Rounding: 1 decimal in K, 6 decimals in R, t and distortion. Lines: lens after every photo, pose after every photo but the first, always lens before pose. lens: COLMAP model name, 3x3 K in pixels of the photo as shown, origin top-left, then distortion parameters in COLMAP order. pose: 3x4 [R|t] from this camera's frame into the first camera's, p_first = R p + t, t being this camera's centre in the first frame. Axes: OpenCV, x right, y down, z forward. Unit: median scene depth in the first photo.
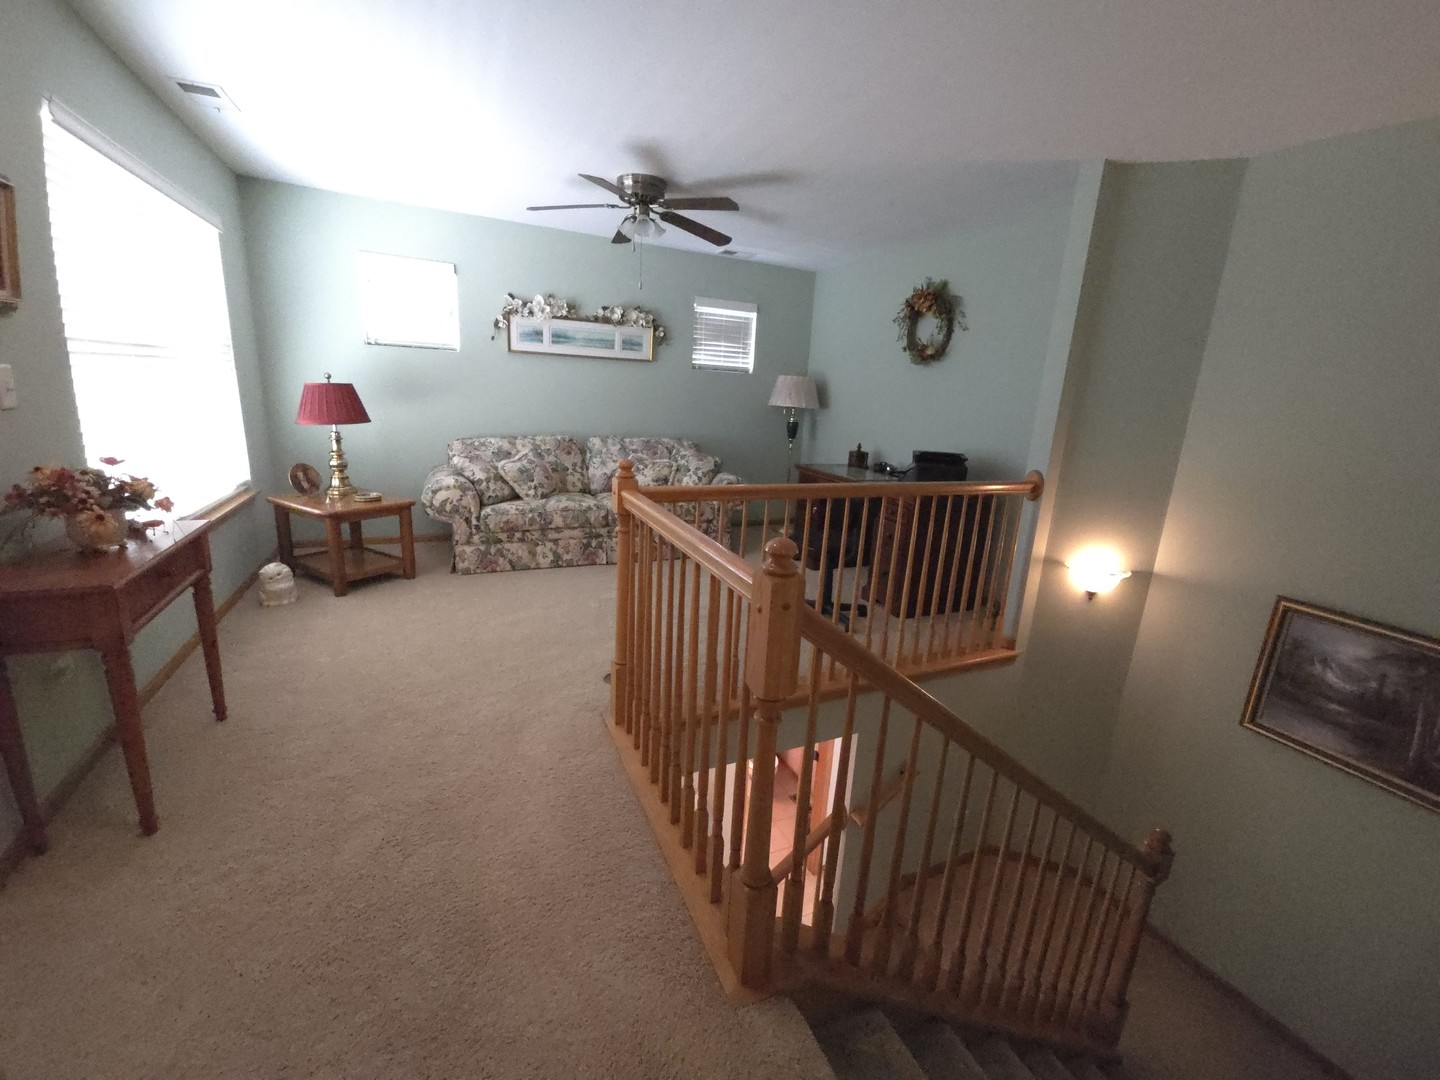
lens RADIAL K [[593.5, 0, 729.4], [0, 593.5, 532.9], [0, 0, 1]] dist [0.007516, -0.005862]
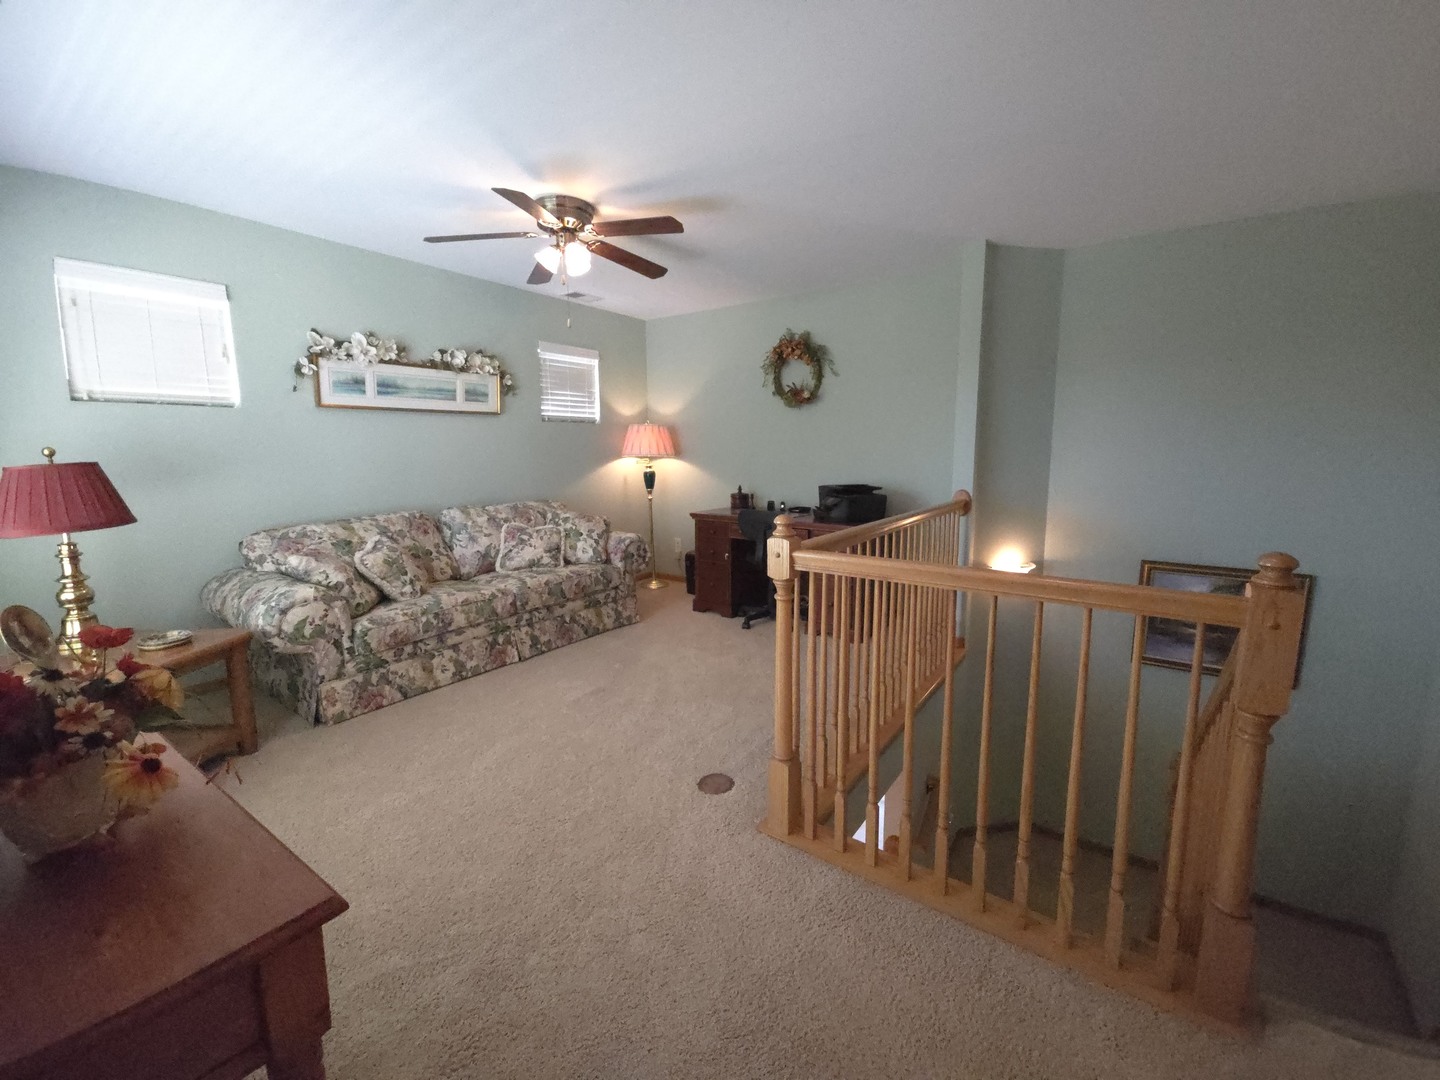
lens RADIAL K [[593.5, 0, 729.4], [0, 593.5, 532.9], [0, 0, 1]] dist [0.007516, -0.005862]
pose [[0.864834, -0.130773, 0.484726, -0.335843], [0.170128, 0.984694, -0.037878, -0.040697], [-0.472354, 0.115224, 0.873845, 0.149303]]
